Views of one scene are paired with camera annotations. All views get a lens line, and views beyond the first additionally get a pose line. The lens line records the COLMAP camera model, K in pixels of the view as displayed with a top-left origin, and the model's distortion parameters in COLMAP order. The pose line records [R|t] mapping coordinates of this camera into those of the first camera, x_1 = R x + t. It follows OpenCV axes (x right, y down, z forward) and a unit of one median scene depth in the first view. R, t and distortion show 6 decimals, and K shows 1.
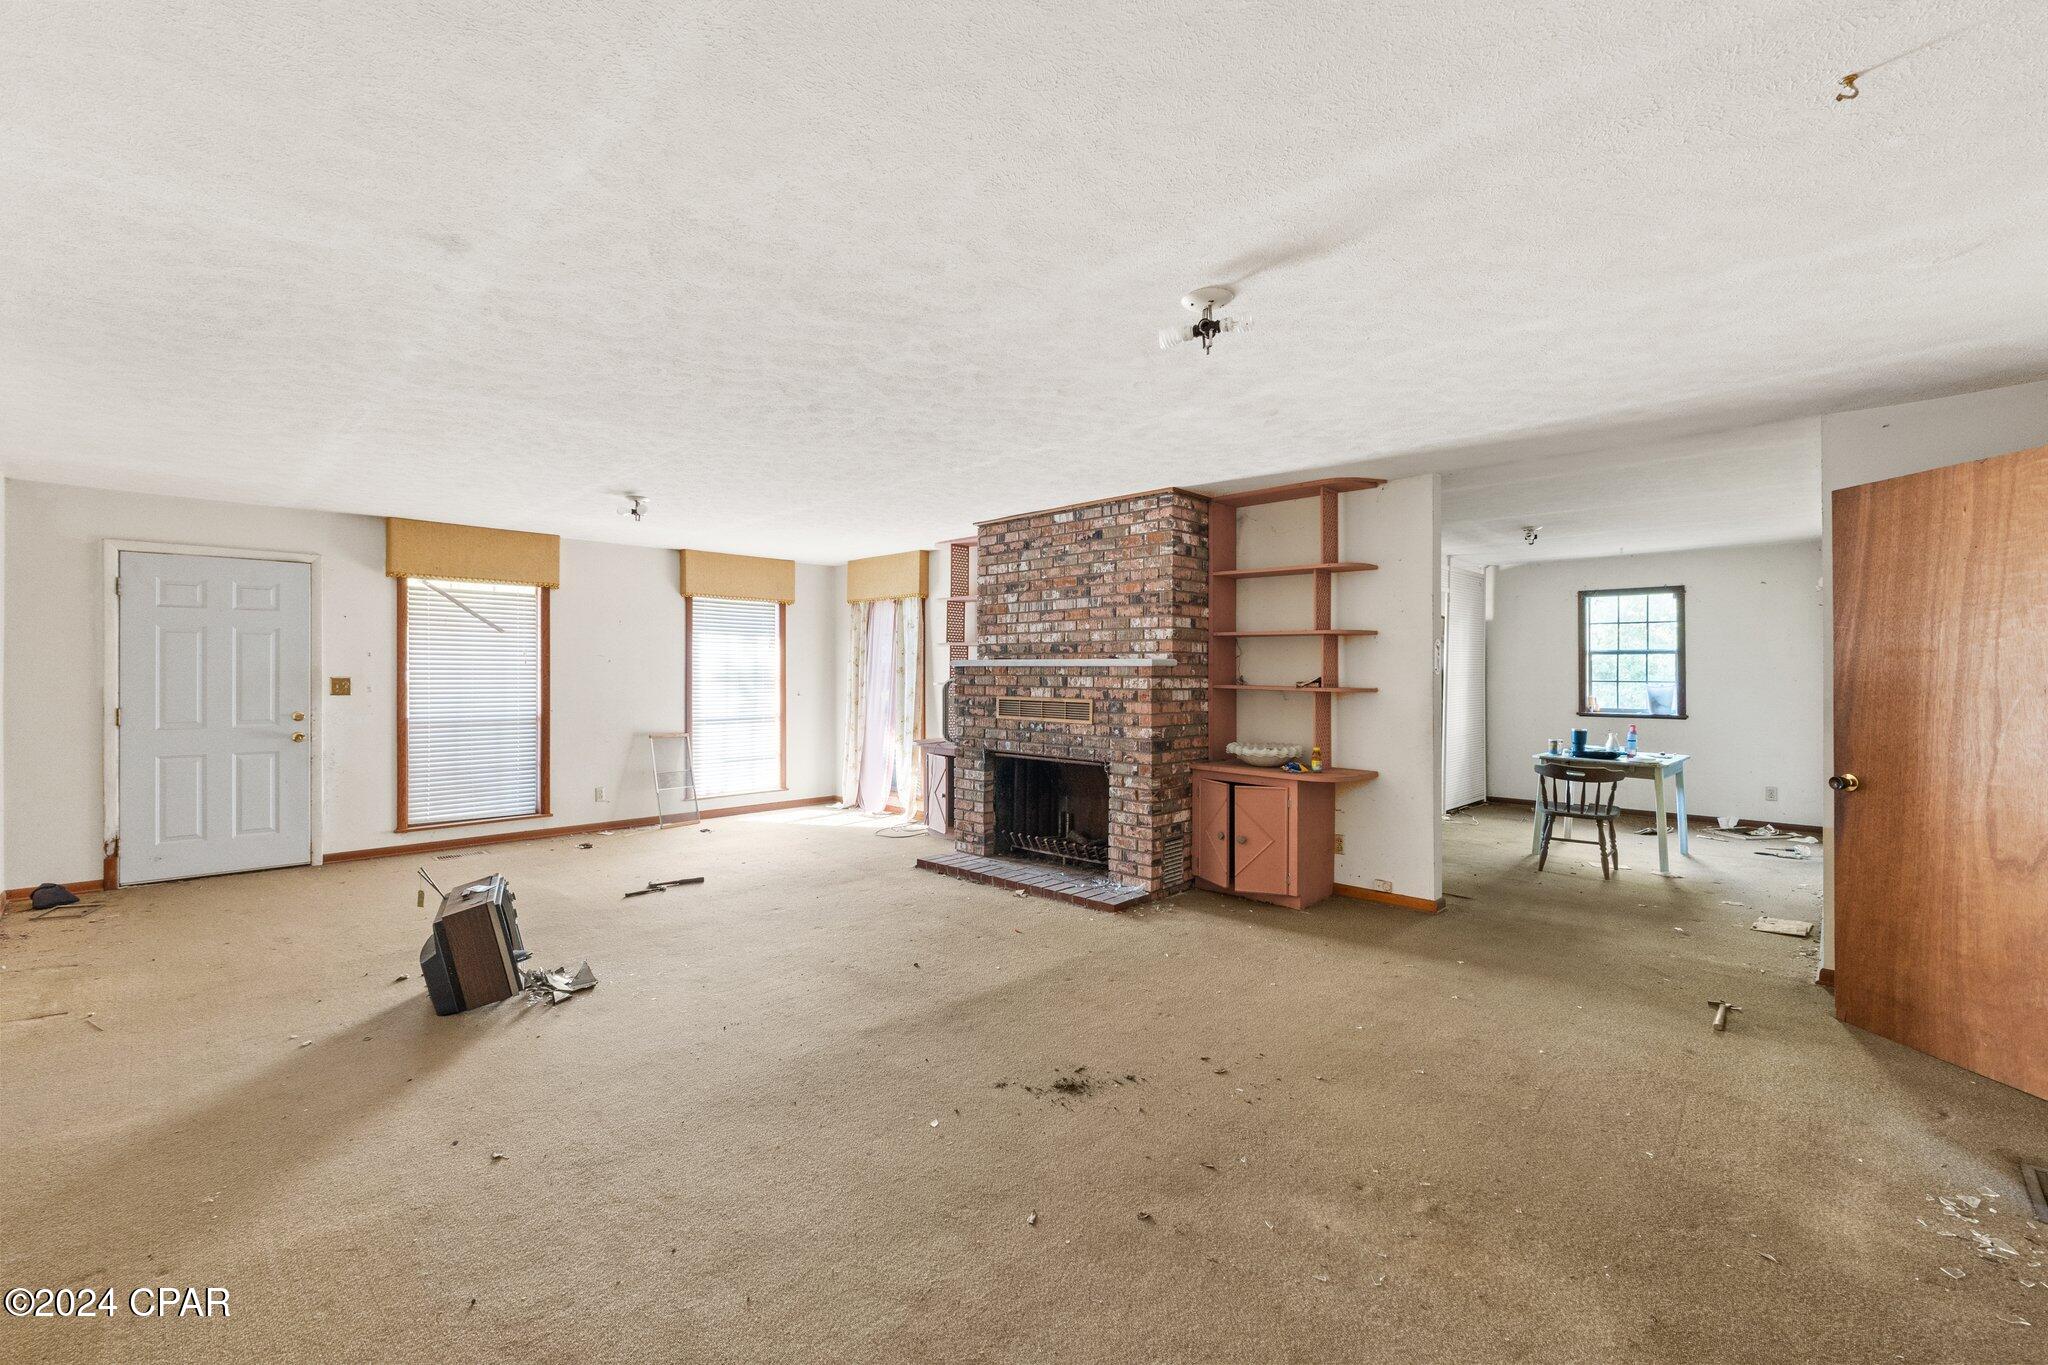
lens RADIAL K [[870.4, 0, 1021.9], [0, 870.4, 676.5], [0, 0, 1]] dist [-0.002016, -0.000007]
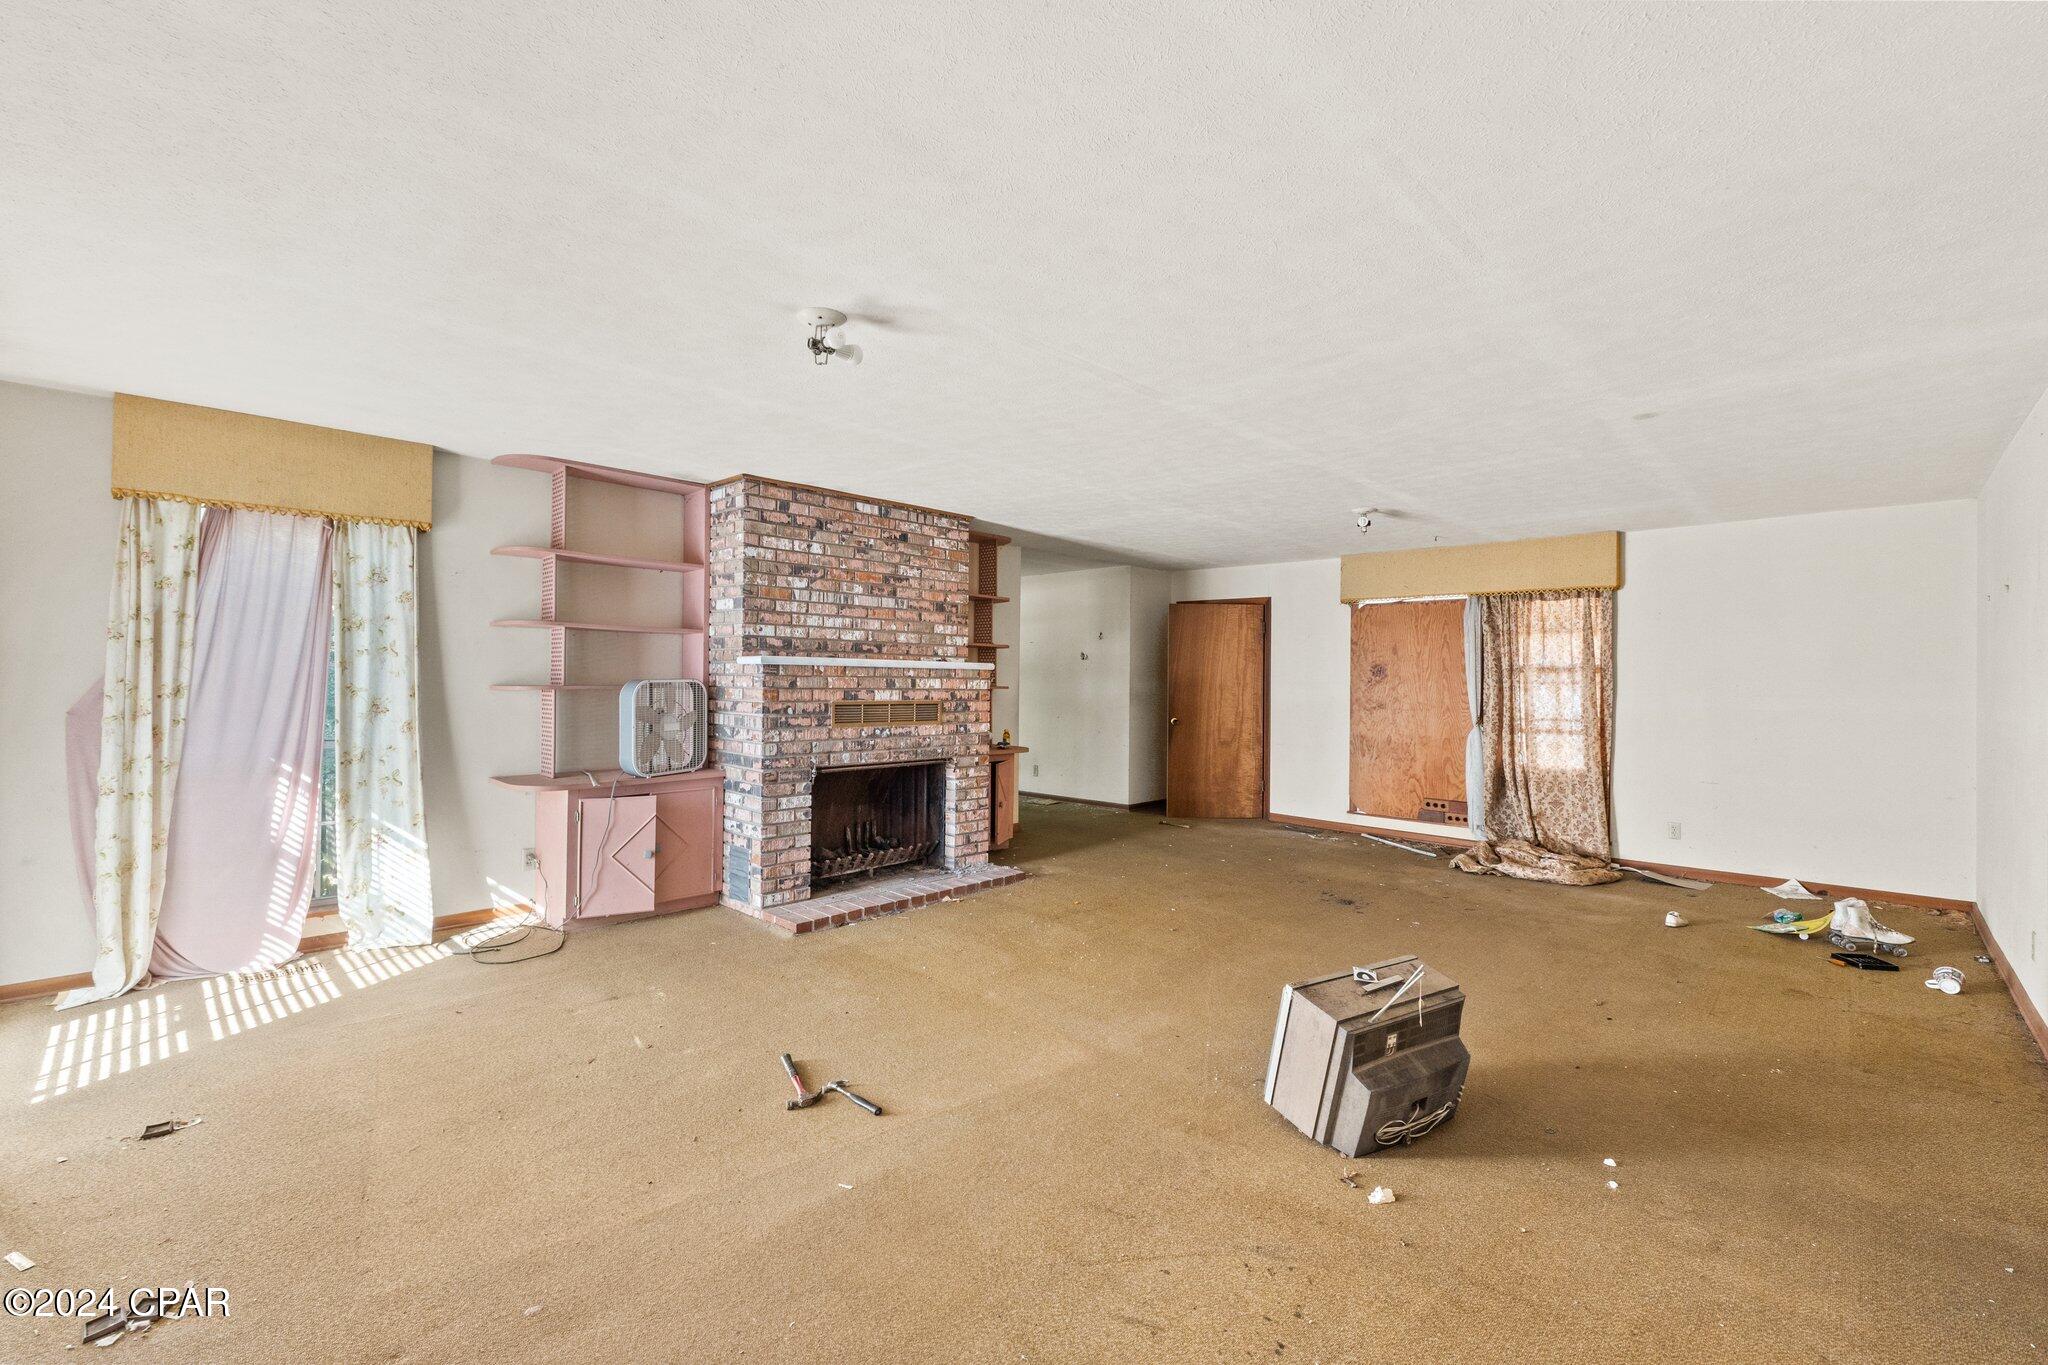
lens RADIAL K [[870.4, 0, 1019.8], [0, 870.4, 675.9], [0, 0, 1]] dist [-0.002016, -0.000007]
pose [[-0.010595, -0.000310, 0.999944, -0.903596], [-0.007591, 0.999971, 0.000229, -0.003666], [-0.999915, -0.007588, -0.010598, 0.856453]]
